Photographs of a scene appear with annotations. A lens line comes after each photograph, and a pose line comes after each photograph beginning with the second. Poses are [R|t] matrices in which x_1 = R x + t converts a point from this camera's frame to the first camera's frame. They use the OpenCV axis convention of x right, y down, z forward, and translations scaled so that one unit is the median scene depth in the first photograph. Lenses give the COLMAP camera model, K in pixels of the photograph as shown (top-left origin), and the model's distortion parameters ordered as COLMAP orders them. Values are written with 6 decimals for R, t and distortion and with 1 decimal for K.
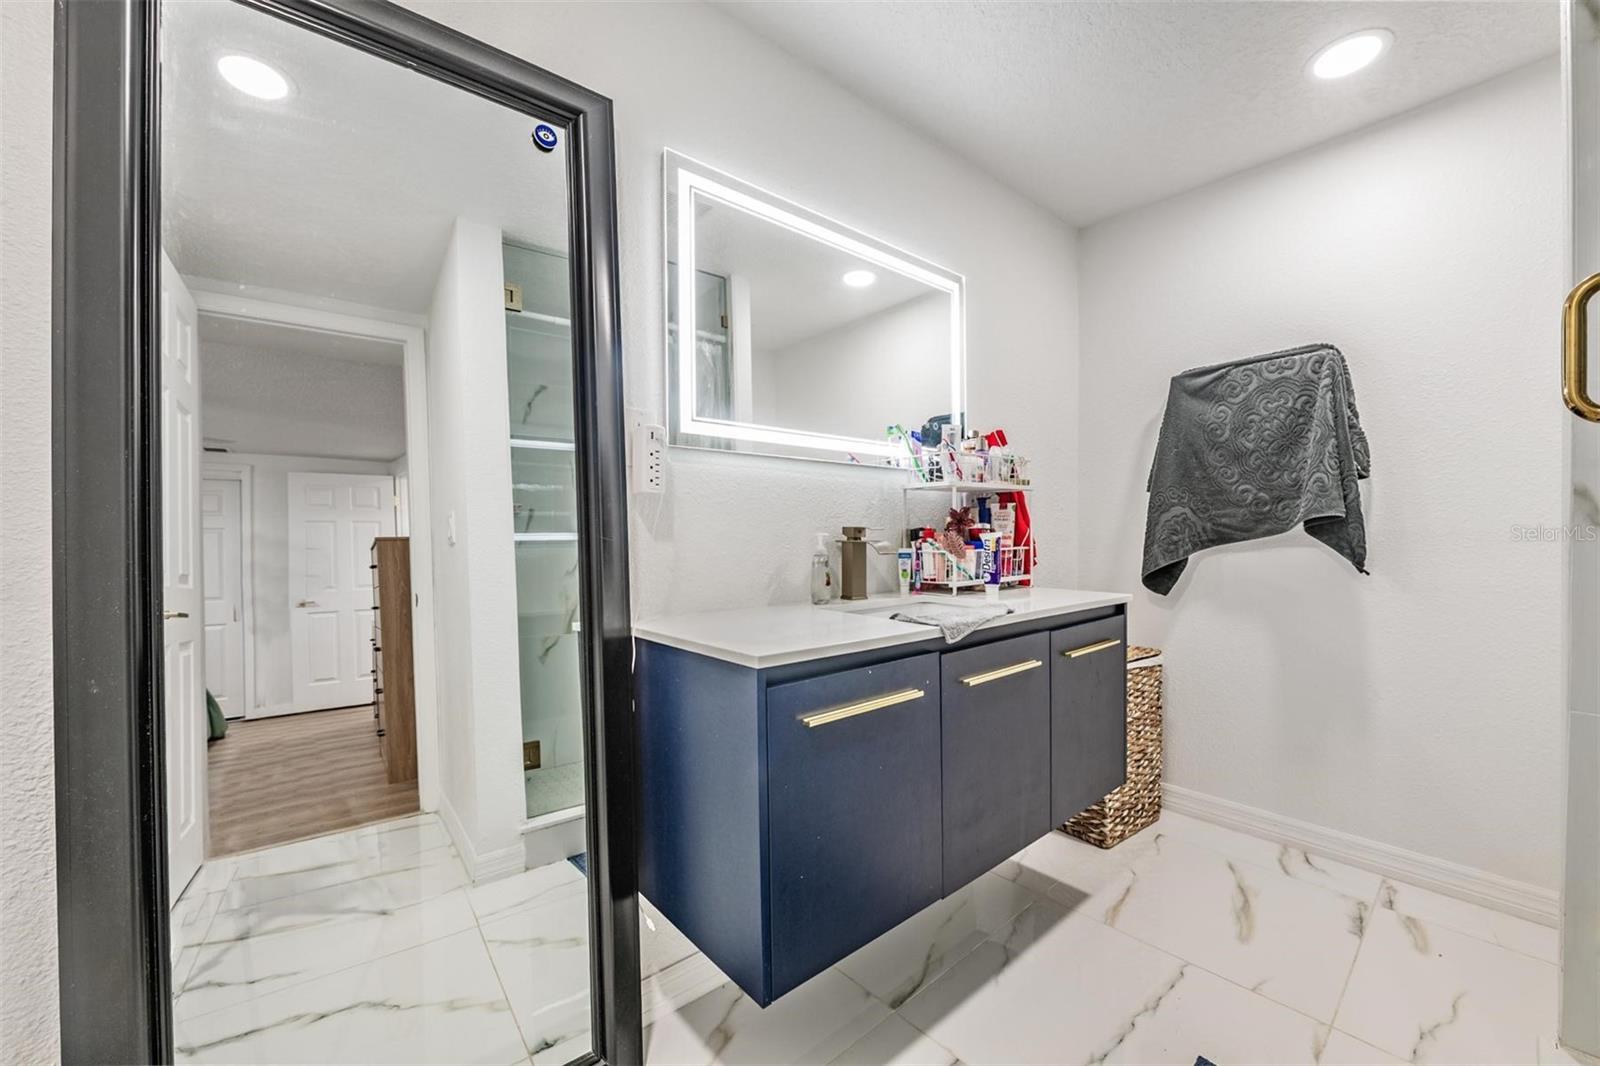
lens RADIAL K [[640.1, 0, 805.3], [0, 640.1, 560.0], [0, 0, 1]] dist [-0.011300, -0.000302]
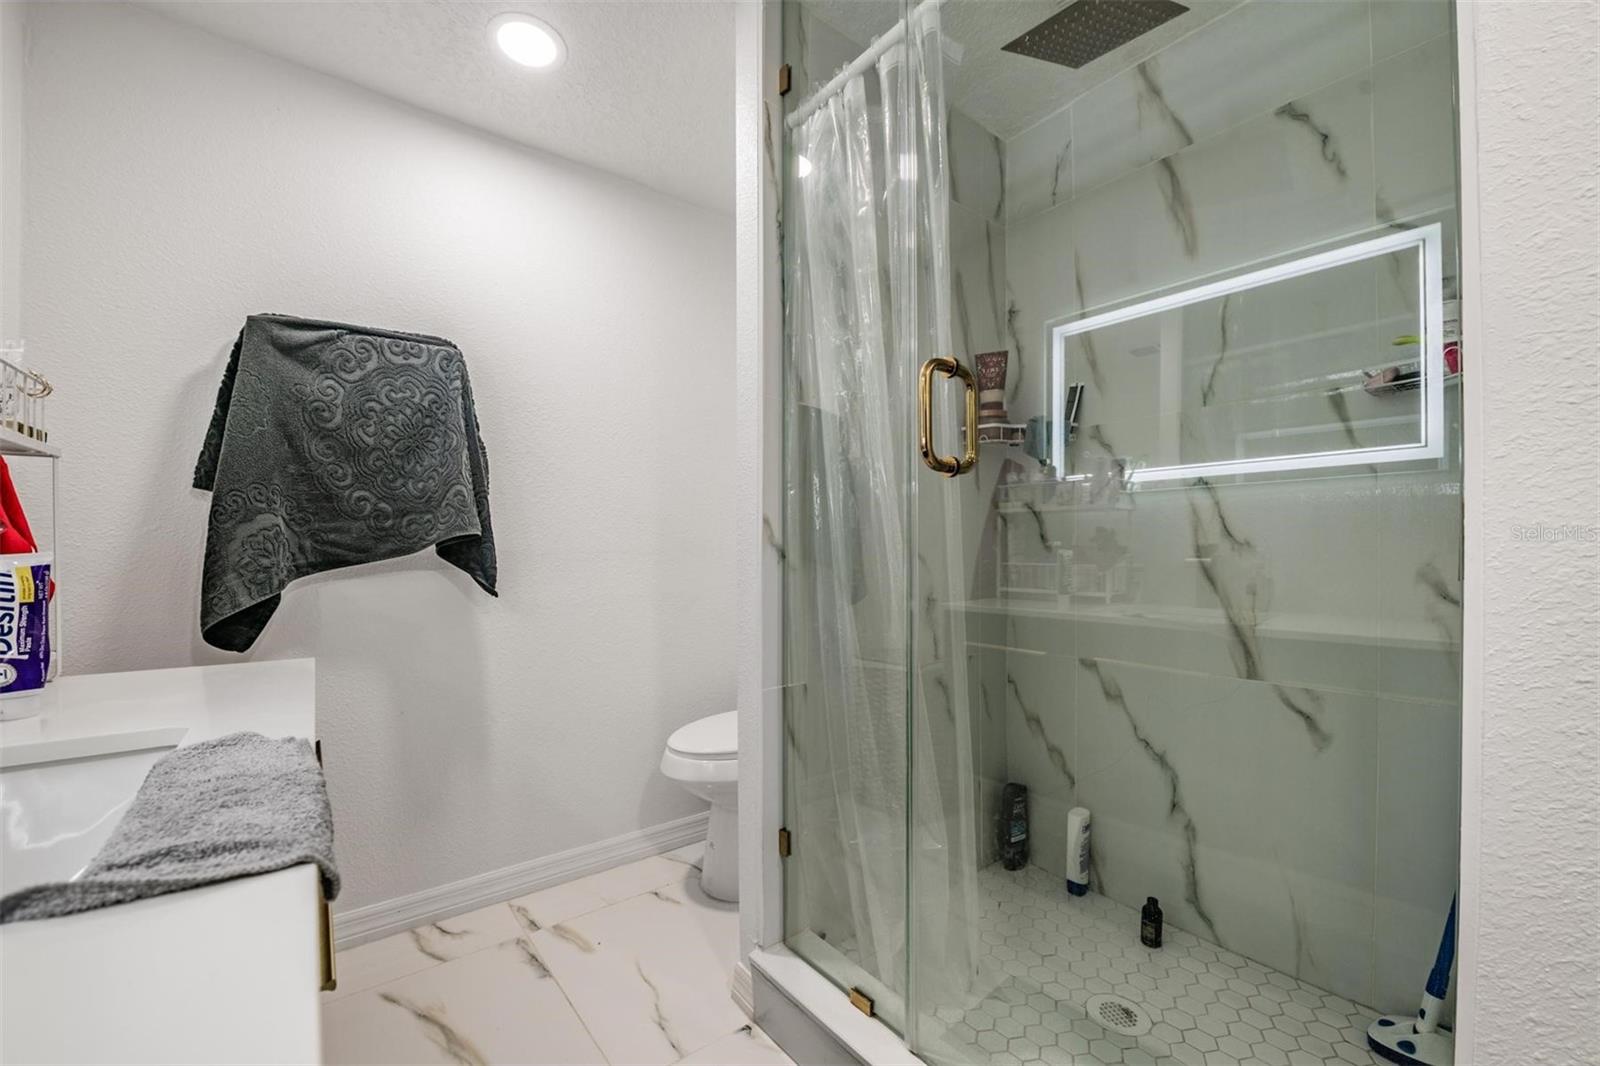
lens RADIAL K [[640.1, 0, 805.3], [0, 640.1, 560.0], [0, 0, 1]] dist [-0.011300, -0.000302]
pose [[0.053240, -0.009760, 0.998534, -0.044864], [0.046982, 0.998869, 0.007258, -0.016257], [-0.997476, 0.046526, 0.053638, 0.441347]]
